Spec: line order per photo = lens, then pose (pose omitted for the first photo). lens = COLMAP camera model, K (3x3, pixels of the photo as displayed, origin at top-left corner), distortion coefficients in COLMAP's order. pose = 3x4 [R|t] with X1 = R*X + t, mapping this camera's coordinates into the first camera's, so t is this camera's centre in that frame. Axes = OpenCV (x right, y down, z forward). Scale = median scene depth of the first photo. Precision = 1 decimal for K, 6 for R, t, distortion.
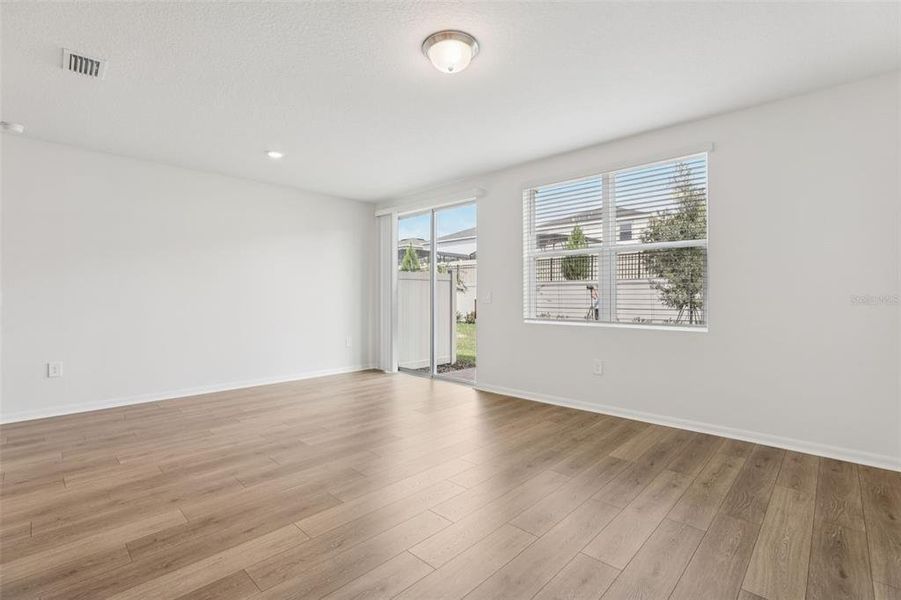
lens RADIAL K [[421.0, 0, 450.7], [0, 421.0, 295.8], [0, 0, 1]] dist [-0.012943, 0.000752]
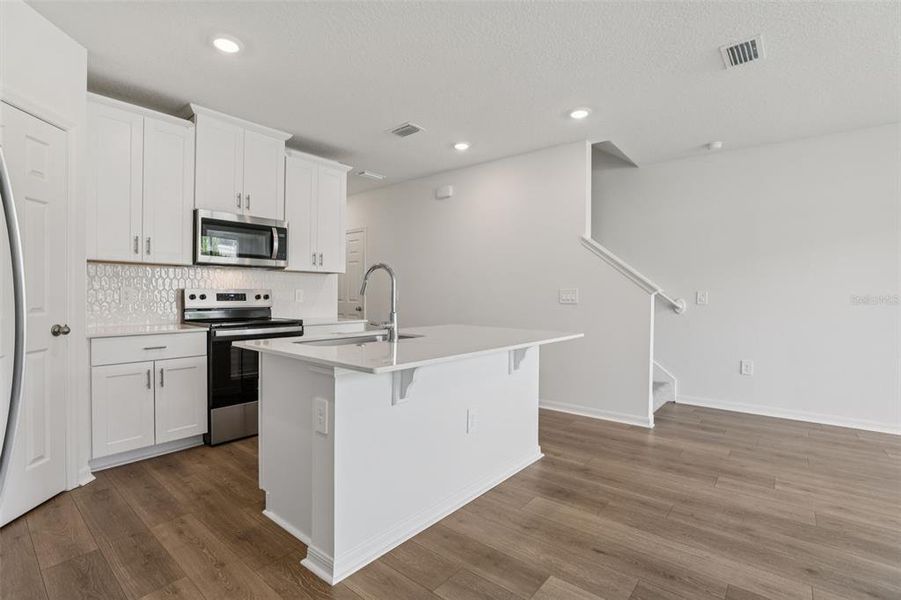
lens RADIAL K [[423.7, 0, 460.7], [0, 423.7, 292.9], [0, 0, 1]] dist [0.003323, 0.000953]
pose [[0.111737, -0.002314, -0.993735, 0.011705], [-0.007724, 0.999965, -0.003197, 0.002269], [0.993708, 0.008033, 0.111715, 0.172226]]
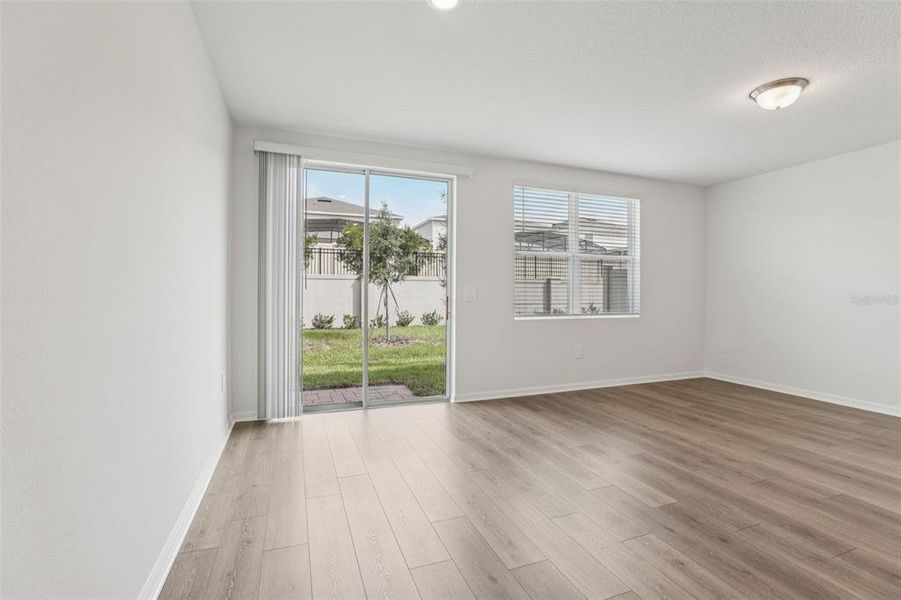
lens RADIAL K [[421.0, 0, 450.7], [0, 421.0, 295.8], [0, 0, 1]] dist [-0.012943, 0.000752]
pose [[0.420998, -0.004543, 0.907050, -0.941417], [-0.003694, 0.999971, 0.006722, 0.000942], [-0.907054, -0.006180, 0.420968, 0.864978]]
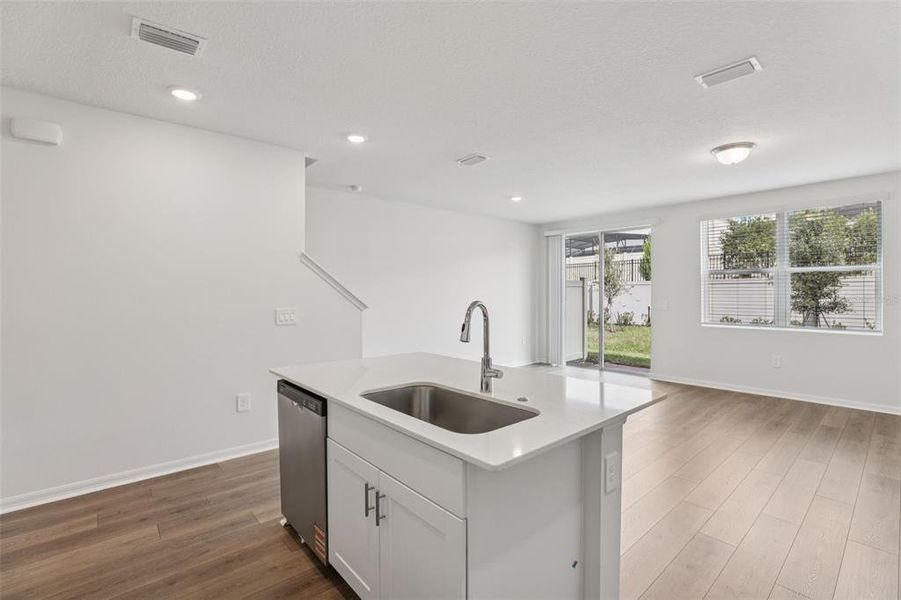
lens RADIAL K [[423.7, 0, 460.7], [0, 423.7, 292.9], [0, 0, 1]] dist [0.003323, 0.000953]
pose [[0.997897, -0.002995, -0.064757, -0.554528], [0.003113, 0.999994, 0.001726, -0.048510], [0.064752, -0.001924, 0.997900, -0.374454]]
